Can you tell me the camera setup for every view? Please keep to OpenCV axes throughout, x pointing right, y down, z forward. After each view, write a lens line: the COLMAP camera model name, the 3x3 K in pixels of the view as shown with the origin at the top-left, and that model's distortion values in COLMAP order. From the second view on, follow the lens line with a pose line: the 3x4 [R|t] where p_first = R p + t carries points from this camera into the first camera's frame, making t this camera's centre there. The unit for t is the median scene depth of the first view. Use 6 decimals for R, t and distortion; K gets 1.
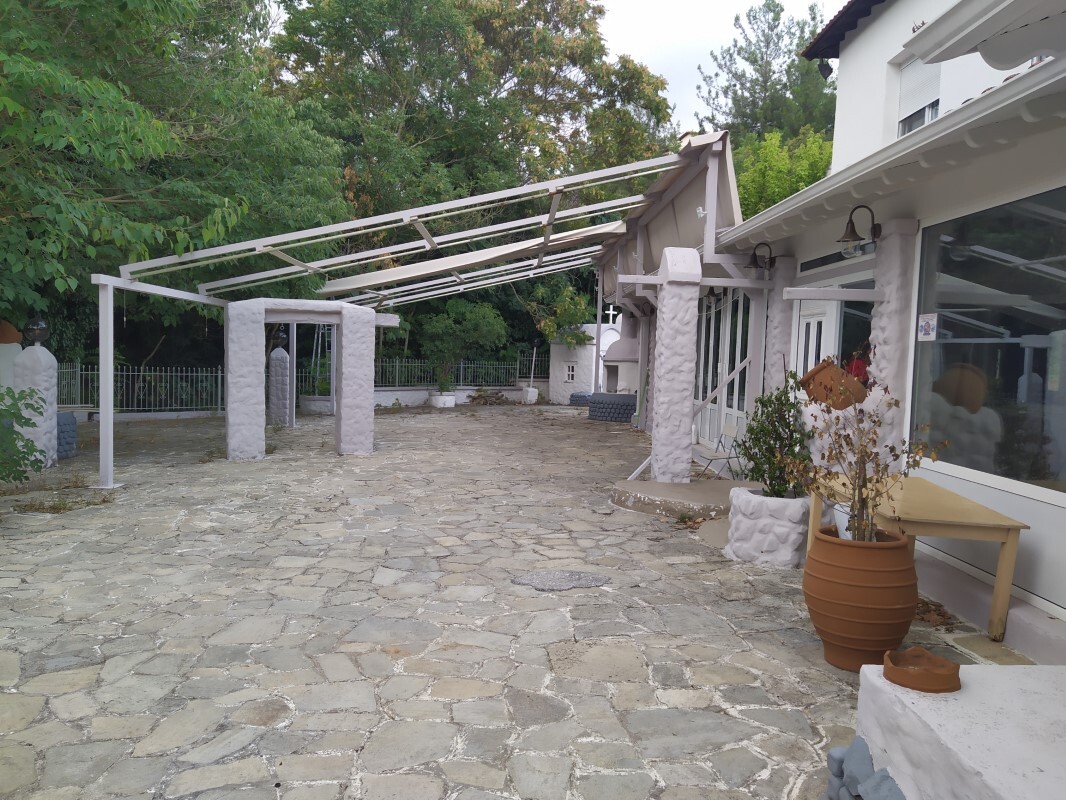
lens RADIAL K [[785.4, 0, 537.5], [0, 785.4, 405.7], [0, 0, 1]] dist [0.095635, -0.120596]
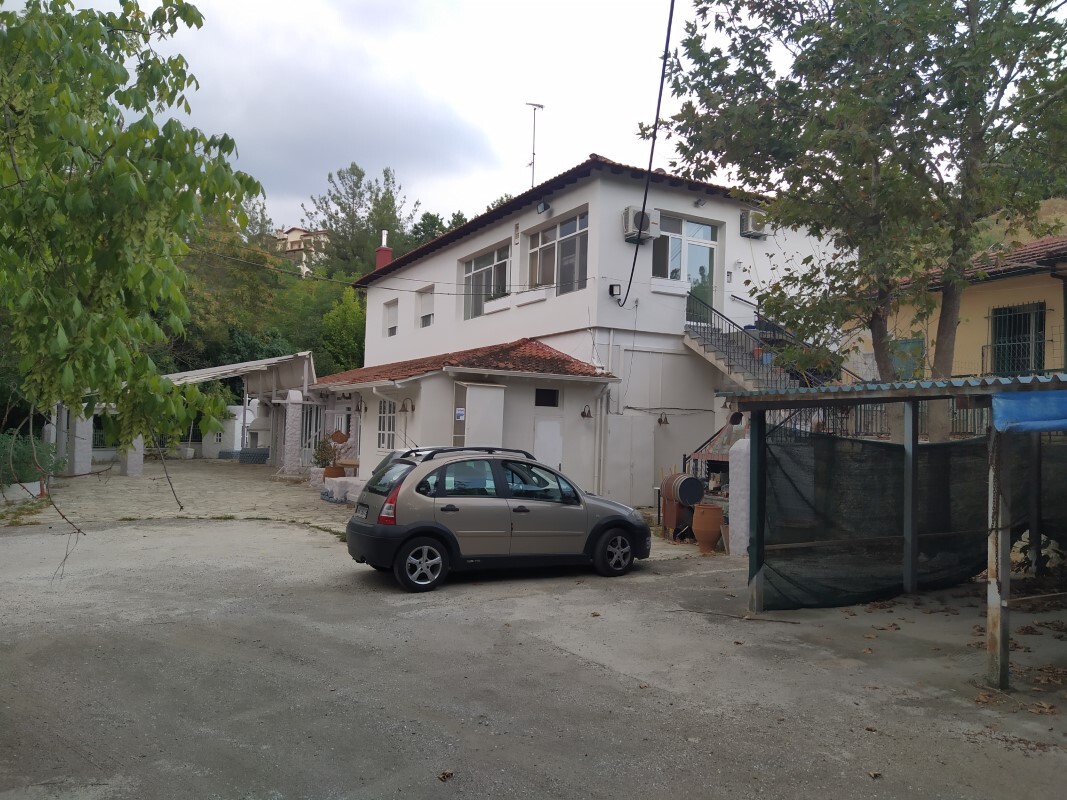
lens RADIAL K [[786.2, 0, 538.0], [0, 786.2, 405.7], [0, 0, 1]] dist [0.095635, -0.120596]
pose [[0.885882, 0.006047, 0.463872, -0.126580], [0.032427, 0.996662, -0.074921, 0.032813], [-0.462777, 0.081413, 0.882729, -0.663264]]
